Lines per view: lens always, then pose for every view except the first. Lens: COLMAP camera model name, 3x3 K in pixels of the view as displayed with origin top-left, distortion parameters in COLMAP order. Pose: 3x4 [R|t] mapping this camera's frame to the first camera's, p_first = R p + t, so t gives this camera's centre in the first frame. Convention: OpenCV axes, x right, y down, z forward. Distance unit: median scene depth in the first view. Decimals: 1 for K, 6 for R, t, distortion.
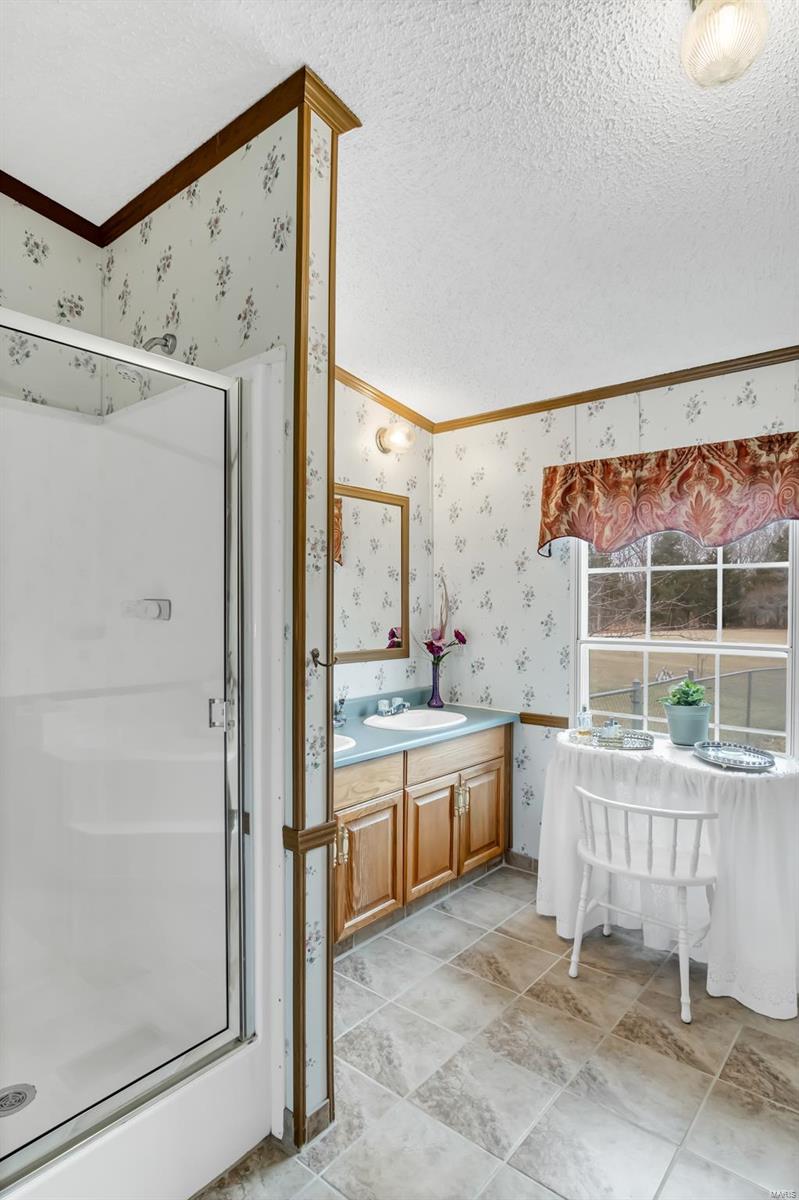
lens RADIAL K [[652.5, 0, 404.9], [0, 652.5, 609.4], [0, 0, 1]] dist [-0.005456, 0.001367]
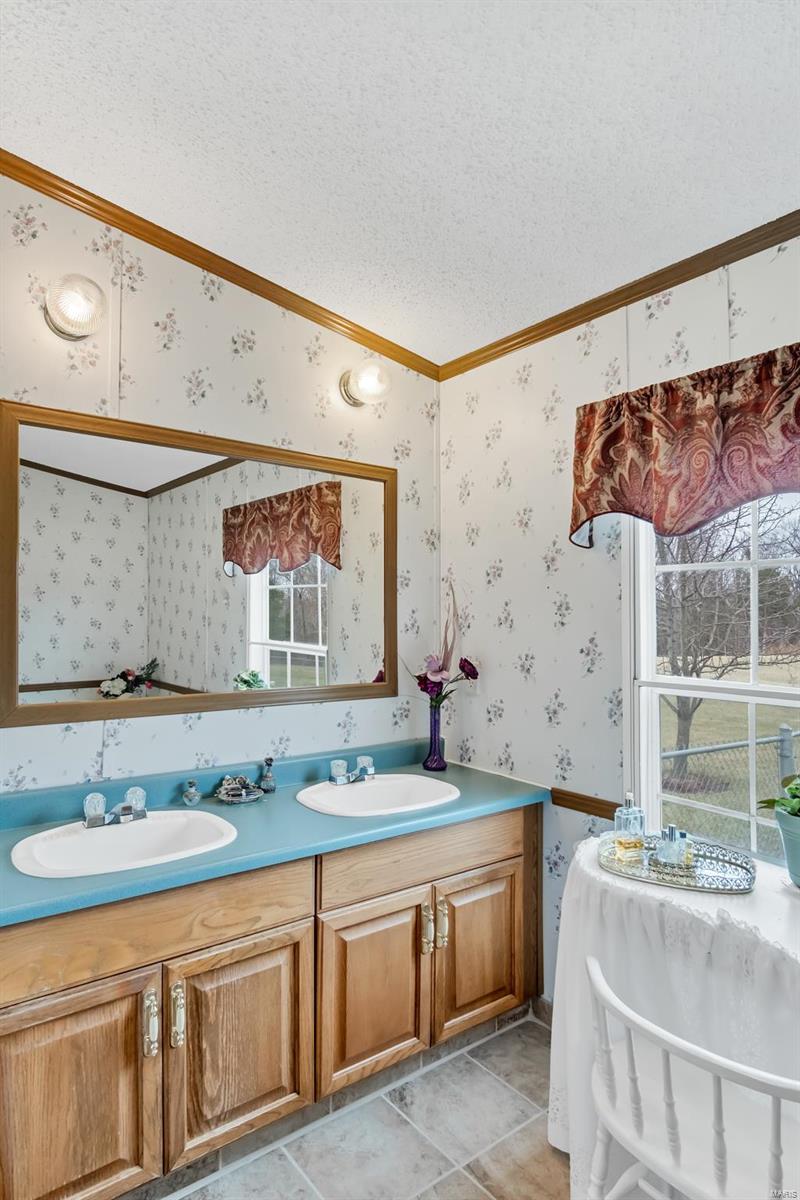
lens RADIAL K [[665.4, 0, 400.0], [0, 665.4, 600.0], [0, 0, 1]] dist [-0.020506, 0.000134]
pose [[0.974397, 0.000204, -0.224833, 0.191311], [-0.008124, 0.999378, -0.034302, -0.005952], [0.224686, 0.035251, 0.973793, 0.337630]]
